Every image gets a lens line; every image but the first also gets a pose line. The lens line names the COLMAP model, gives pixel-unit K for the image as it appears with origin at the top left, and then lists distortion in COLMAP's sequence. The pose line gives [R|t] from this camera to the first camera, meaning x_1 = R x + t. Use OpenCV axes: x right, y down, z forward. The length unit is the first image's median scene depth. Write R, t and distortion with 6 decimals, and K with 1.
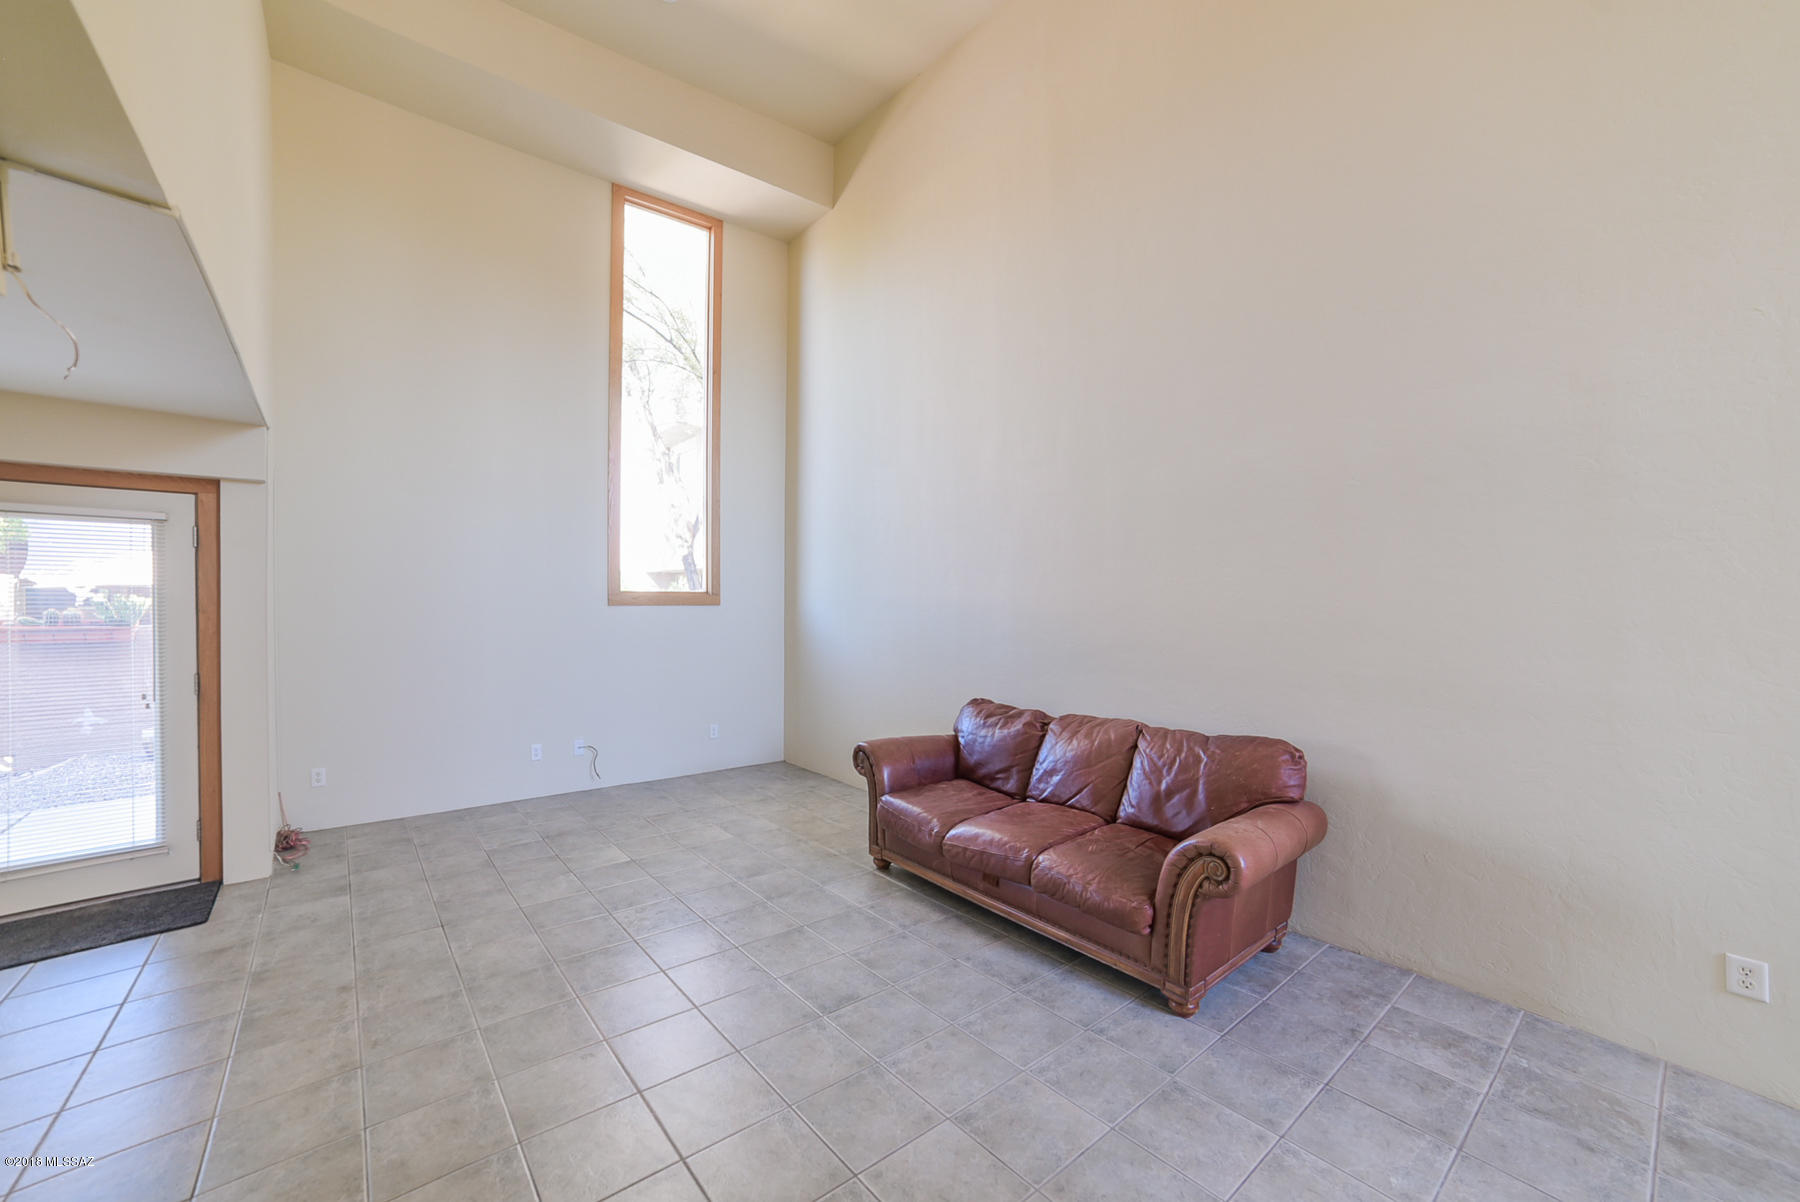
lens RADIAL K [[715.8, 0, 899.8], [0, 715.8, 607.7], [0, 0, 1]] dist [-0.080612, 0.032216]
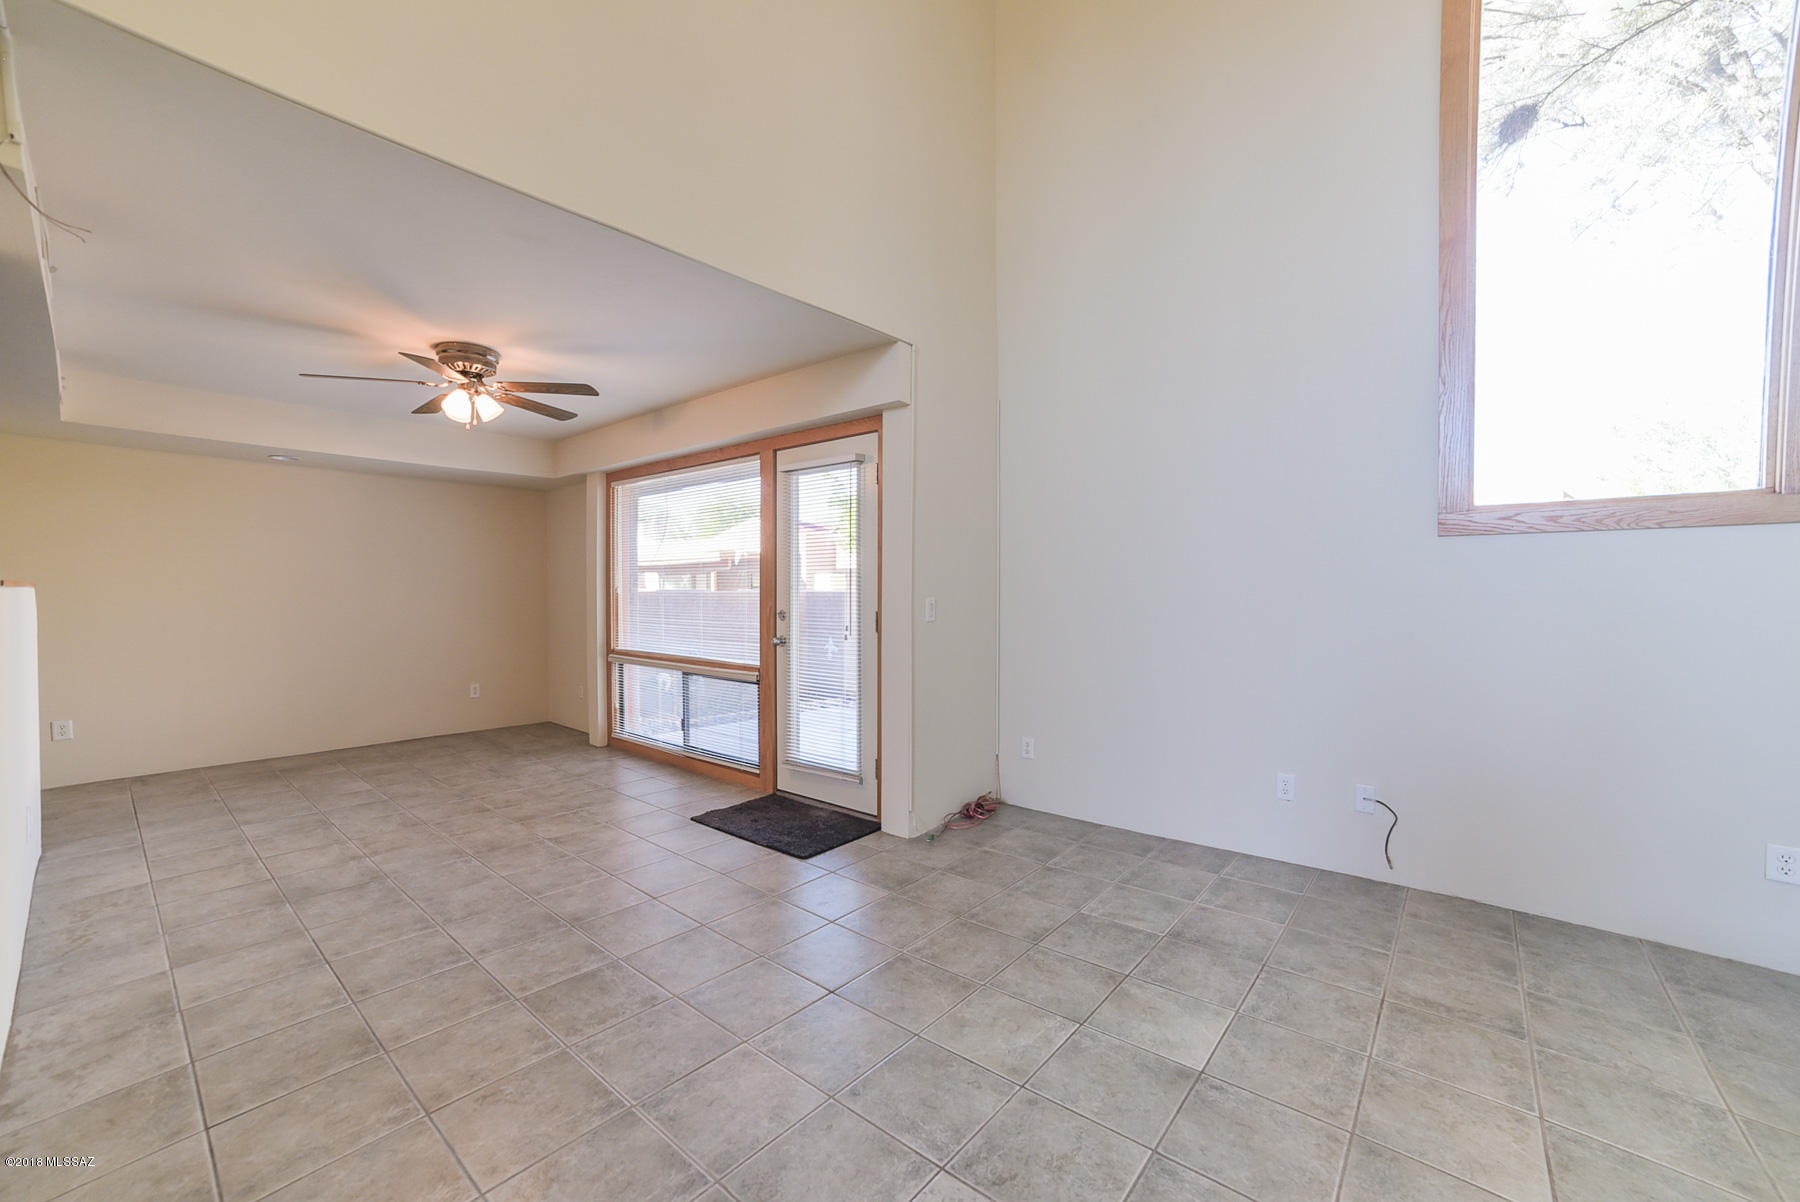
lens RADIAL K [[715.8, 0, 899.8], [0, 715.8, 607.7], [0, 0, 1]] dist [-0.080612, 0.032216]
pose [[0.184914, 0.020804, -0.982535, 0.002326], [-0.013893, 0.999731, 0.018554, 0.067614], [0.982657, 0.010219, 0.185153, 0.807522]]
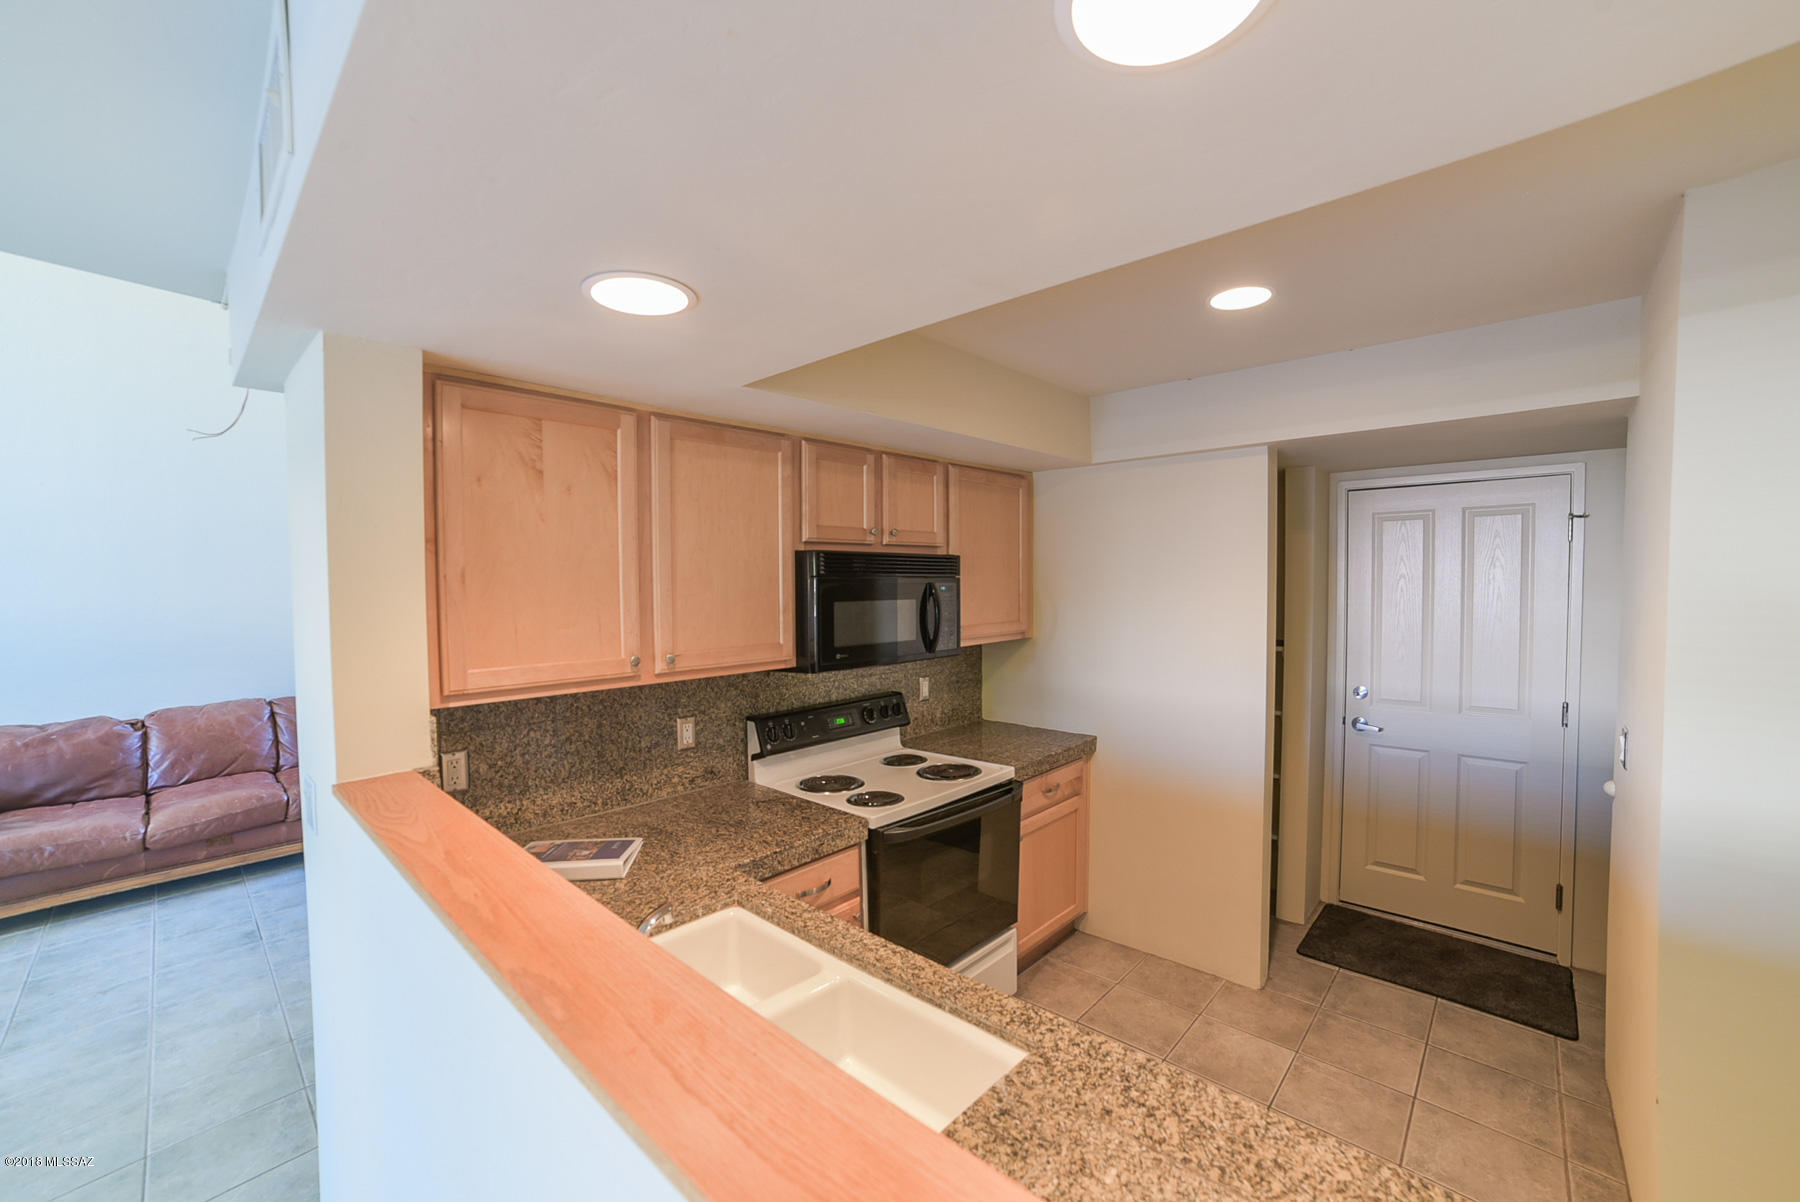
lens RADIAL K [[715.8, 0, 899.8], [0, 715.8, 607.7], [0, 0, 1]] dist [-0.080612, 0.032216]
pose [[-0.141232, -0.045349, 0.988937, -1.002090], [0.019724, 0.998623, 0.048610, -0.037332], [-0.989780, 0.026371, -0.140143, 0.011960]]
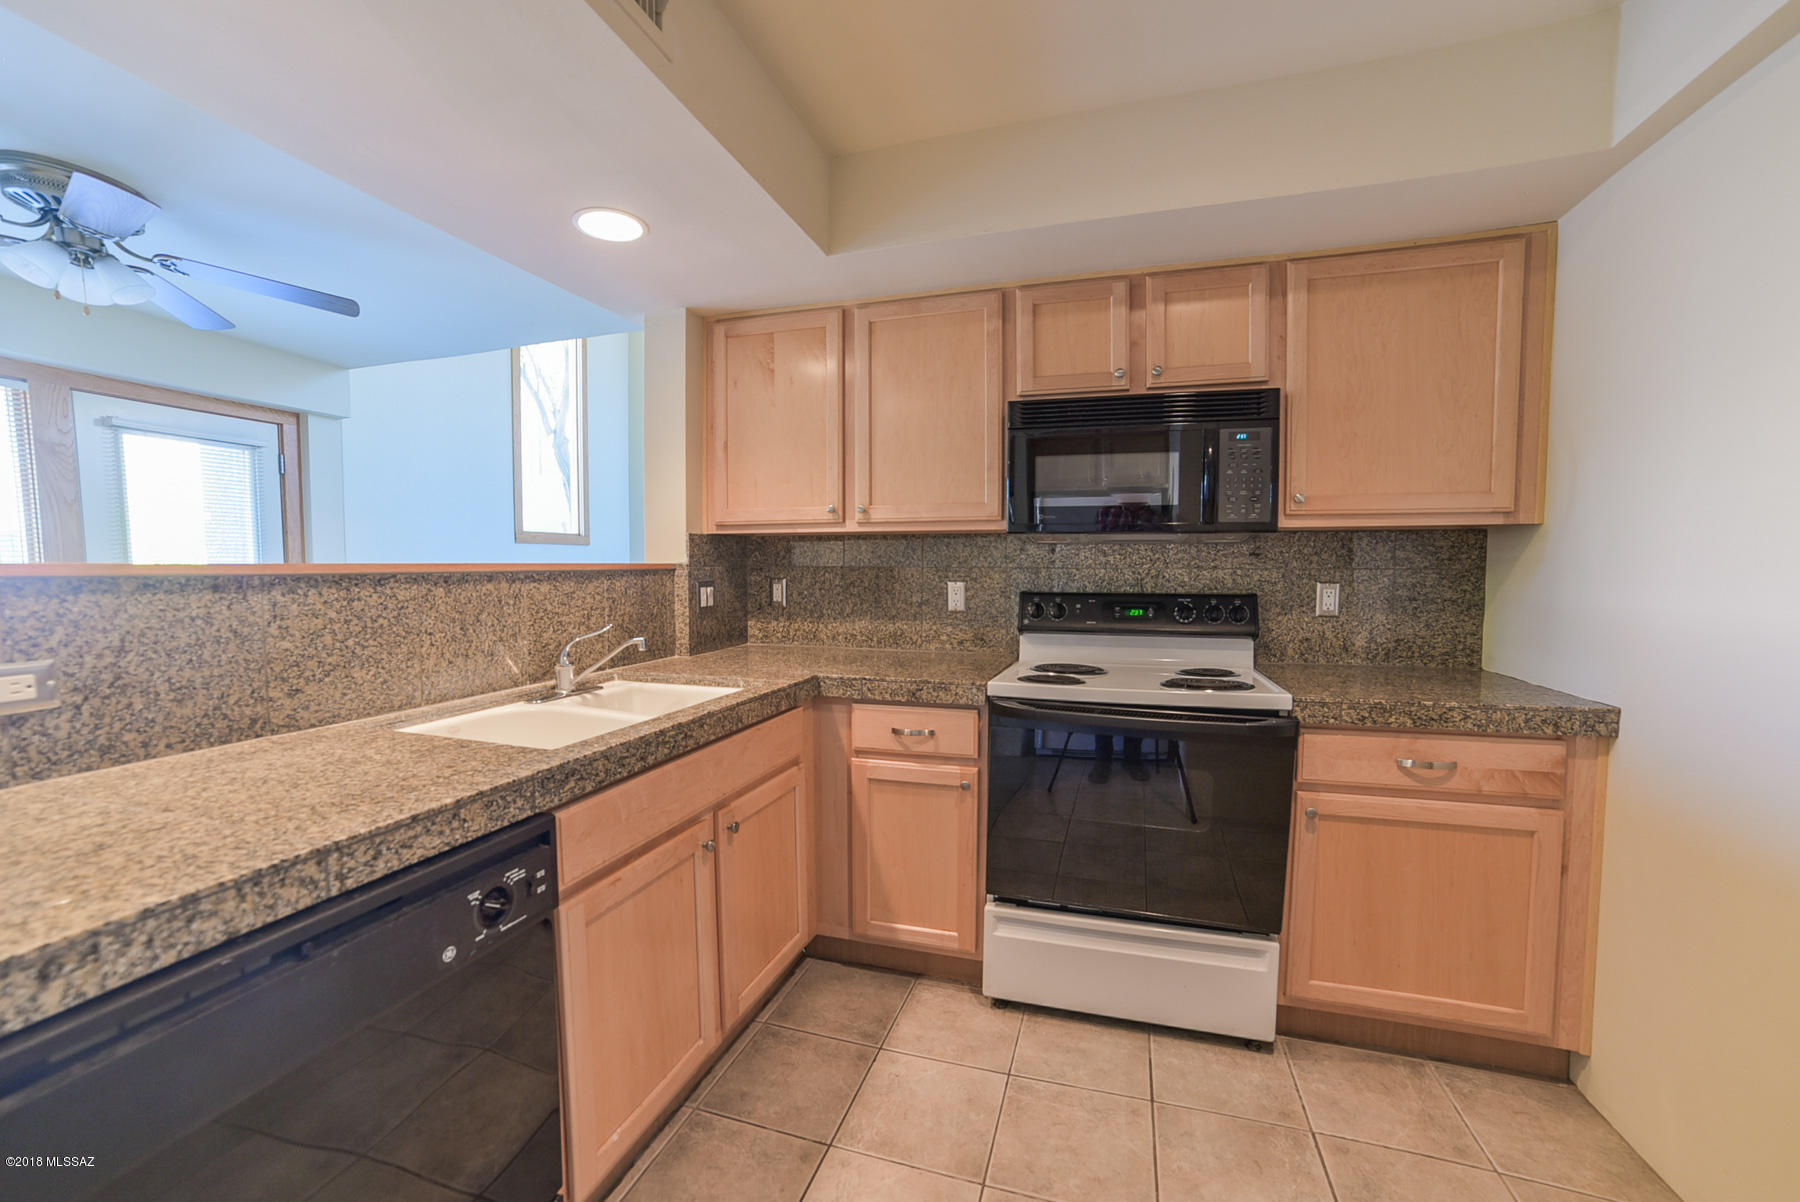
lens RADIAL K [[715.8, 0, 899.8], [0, 715.8, 607.7], [0, 0, 1]] dist [-0.080612, 0.032216]
pose [[0.834901, -0.040567, 0.548904, -0.776488], [0.013575, 0.998494, 0.053146, 0.075963], [-0.550233, -0.036920, 0.834194, -0.437344]]
